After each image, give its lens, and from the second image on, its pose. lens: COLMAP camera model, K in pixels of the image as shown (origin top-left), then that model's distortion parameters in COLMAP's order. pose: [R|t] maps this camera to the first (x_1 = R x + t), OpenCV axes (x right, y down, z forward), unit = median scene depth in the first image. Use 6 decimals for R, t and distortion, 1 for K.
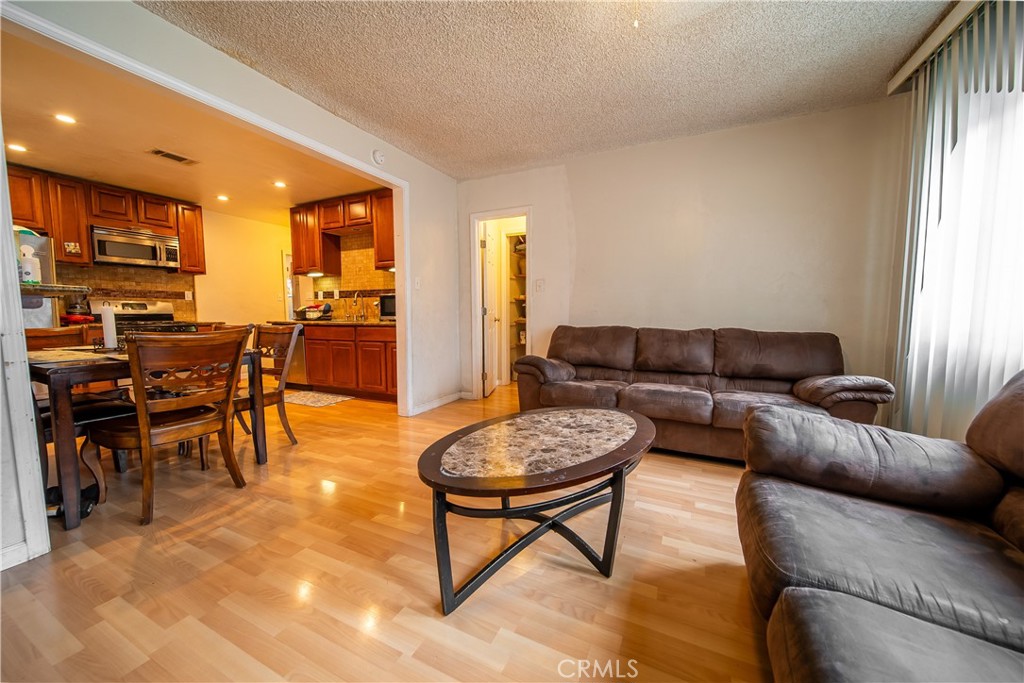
lens RADIAL K [[362.4, 0, 511.0], [0, 362.4, 334.1], [0, 0, 1]] dist [-0.000559, 0.000261]
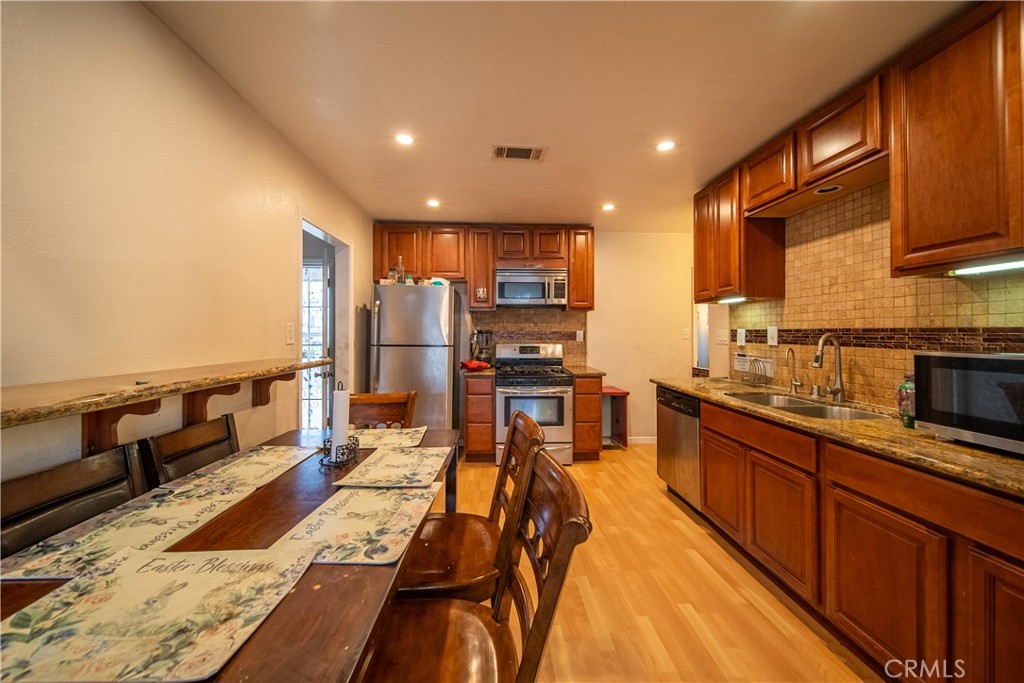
lens RADIAL K [[362.4, 0, 511.0], [0, 362.4, 334.1], [0, 0, 1]] dist [-0.000559, 0.000261]
pose [[0.461487, 0.010729, -0.887082, -0.218610], [-0.058536, 0.998116, -0.018380, -0.087718], [0.885214, 0.060408, 0.461245, 0.480850]]
